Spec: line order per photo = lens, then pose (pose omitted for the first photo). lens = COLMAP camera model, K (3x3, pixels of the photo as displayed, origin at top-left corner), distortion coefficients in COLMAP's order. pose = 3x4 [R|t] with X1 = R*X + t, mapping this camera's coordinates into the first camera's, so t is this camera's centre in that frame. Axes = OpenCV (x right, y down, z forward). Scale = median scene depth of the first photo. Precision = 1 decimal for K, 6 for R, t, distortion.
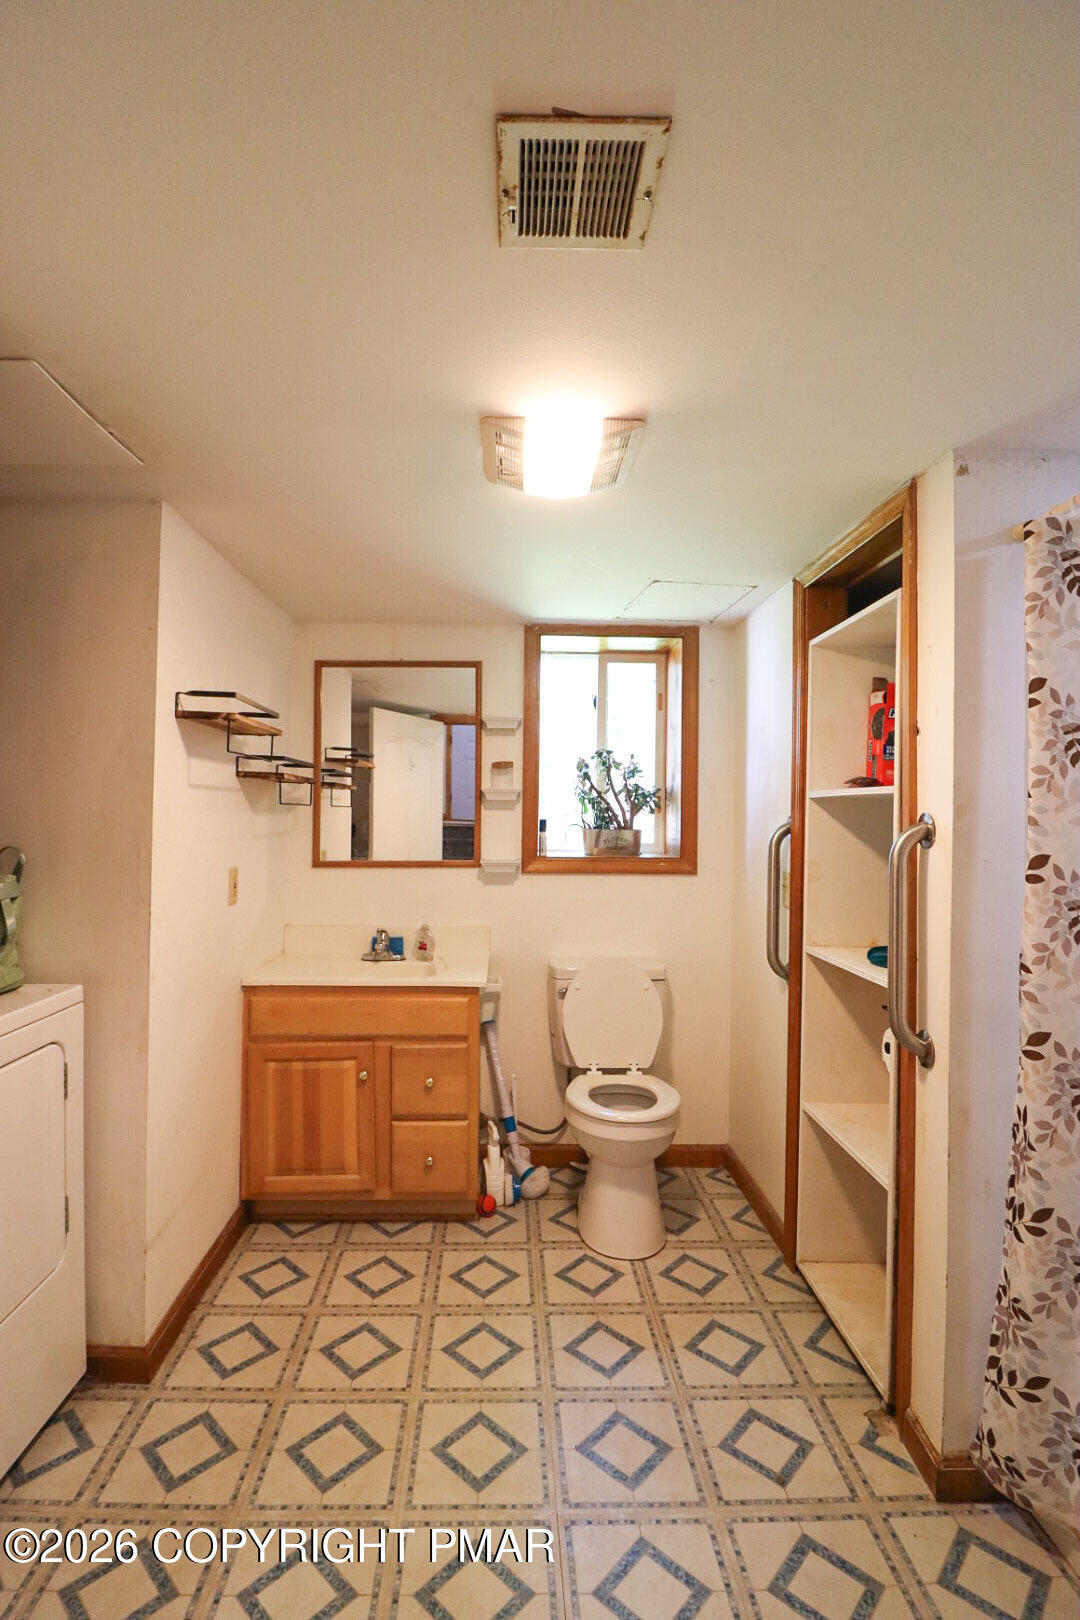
lens RADIAL K [[720.9, 0, 529.4], [0, 720.9, 815.8], [0, 0, 1]] dist [0.000272, -0.000056]
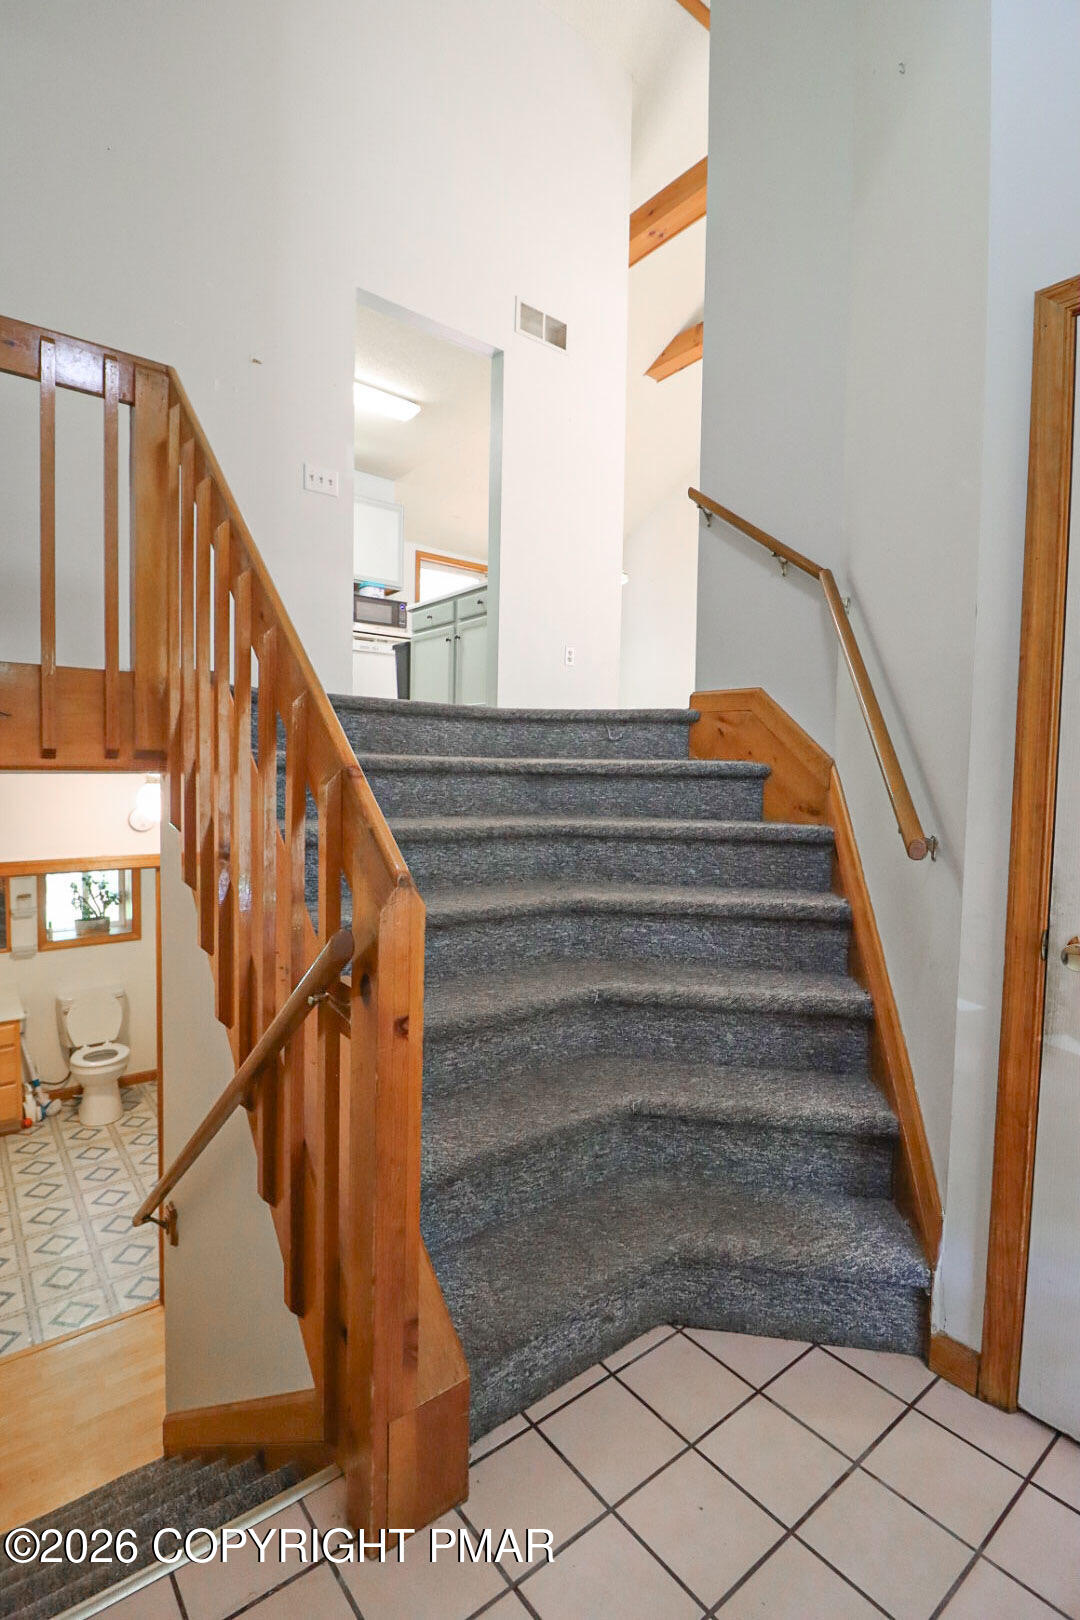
lens RADIAL K [[749.0, 0, 513.6], [0, 749.0, 798.4], [0, 0, 1]] dist [0.000838, -0.013469]
pose [[0.813934, -0.027185, 0.580321, -0.127980], [-0.008833, 0.998210, 0.059151, -0.470726], [-0.580890, -0.053271, 0.812237, -1.346664]]
